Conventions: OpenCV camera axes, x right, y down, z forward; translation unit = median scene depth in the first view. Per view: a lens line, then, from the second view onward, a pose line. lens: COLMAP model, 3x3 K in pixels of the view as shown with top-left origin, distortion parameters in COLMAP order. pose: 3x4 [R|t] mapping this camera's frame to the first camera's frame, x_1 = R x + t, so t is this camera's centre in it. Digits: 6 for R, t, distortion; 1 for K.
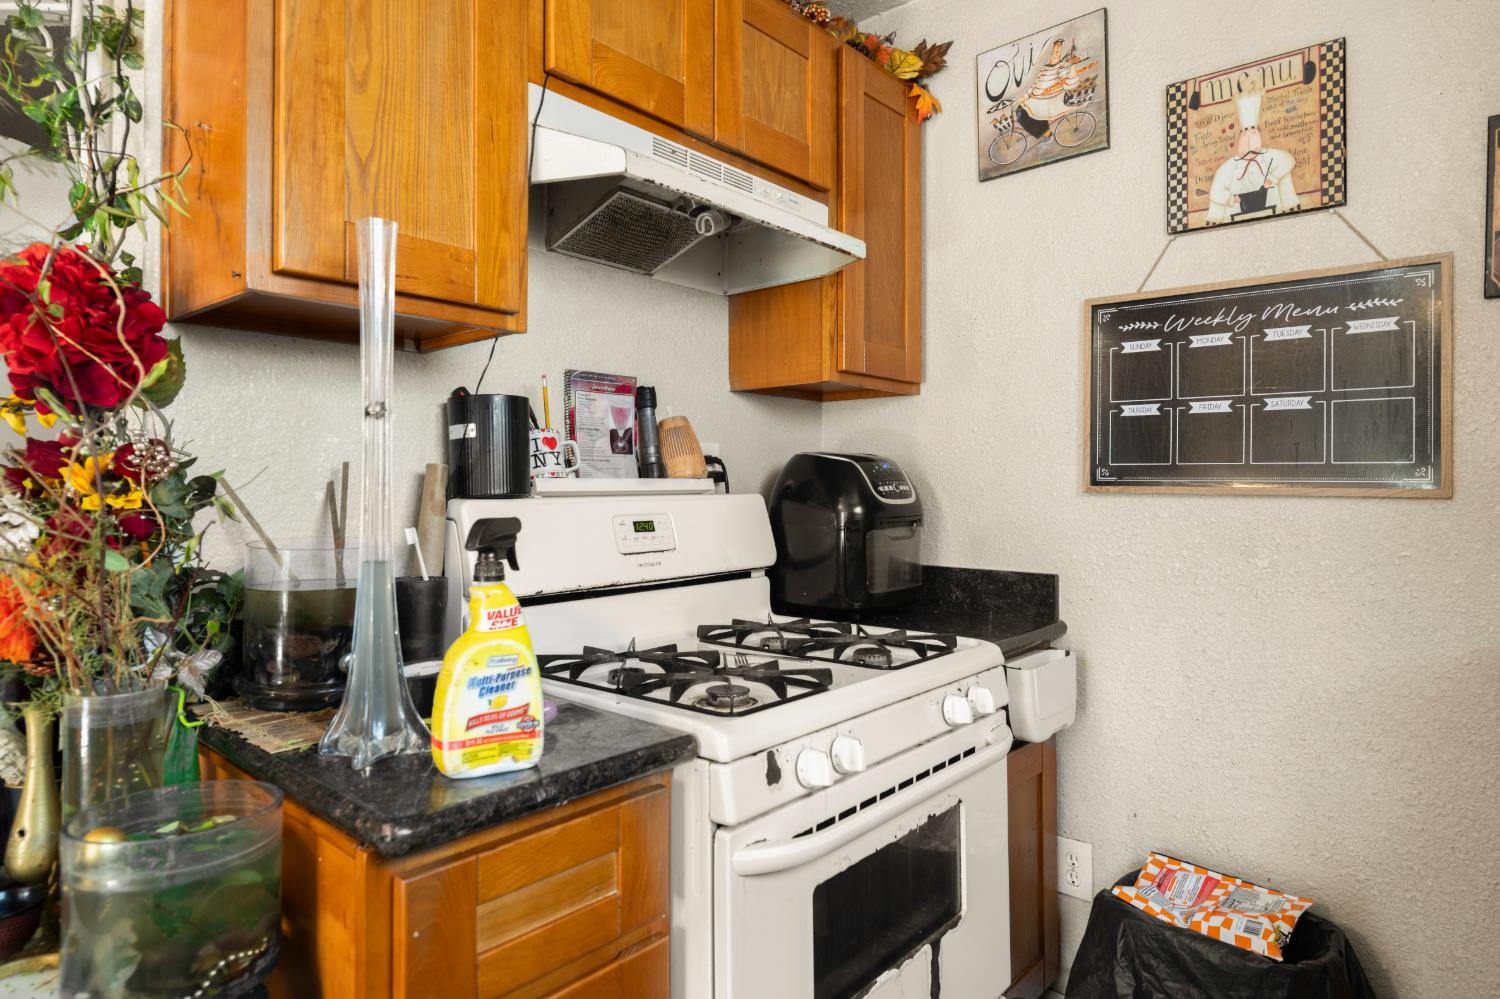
lens RADIAL K [[891.1, 0, 733.7], [0, 891.1, 467.8], [0, 0, 1]] dist [-0.003820, 0.003490]
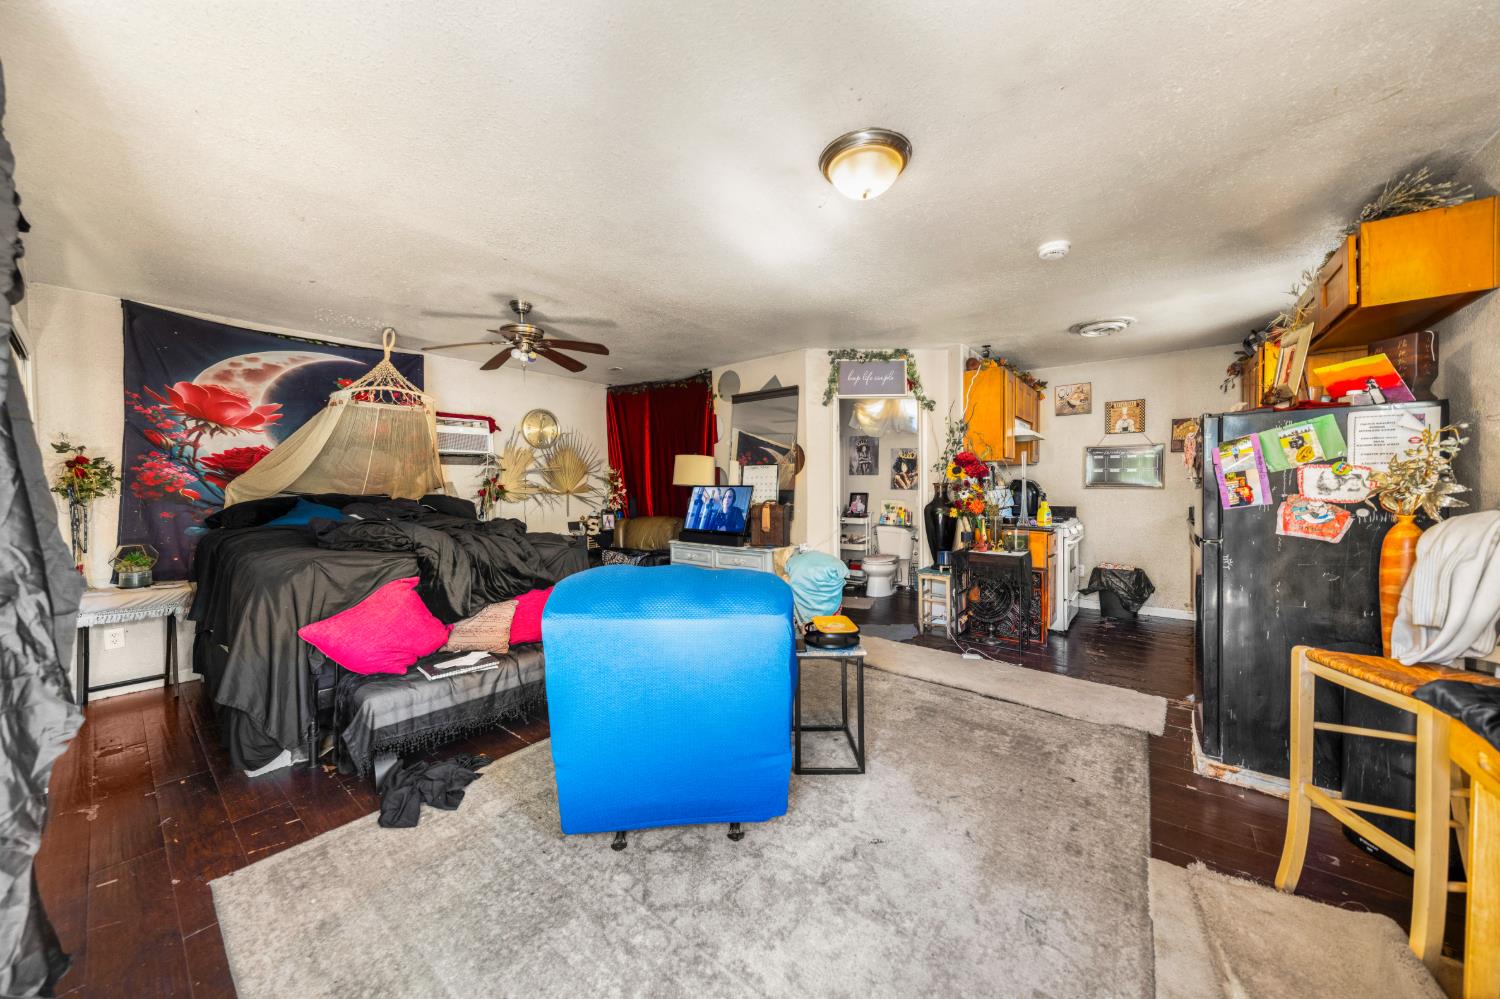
lens RADIAL K [[517.9, 0, 758.4], [0, 517.9, 483.5], [0, 0, 1]] dist [0.000786, 0.000029]
pose [[0.999186, -0.005243, 0.039999, -1.496366], [0.004324, 0.999725, 0.023045, -0.070983], [-0.040108, -0.022853, 0.998934, -1.715234]]
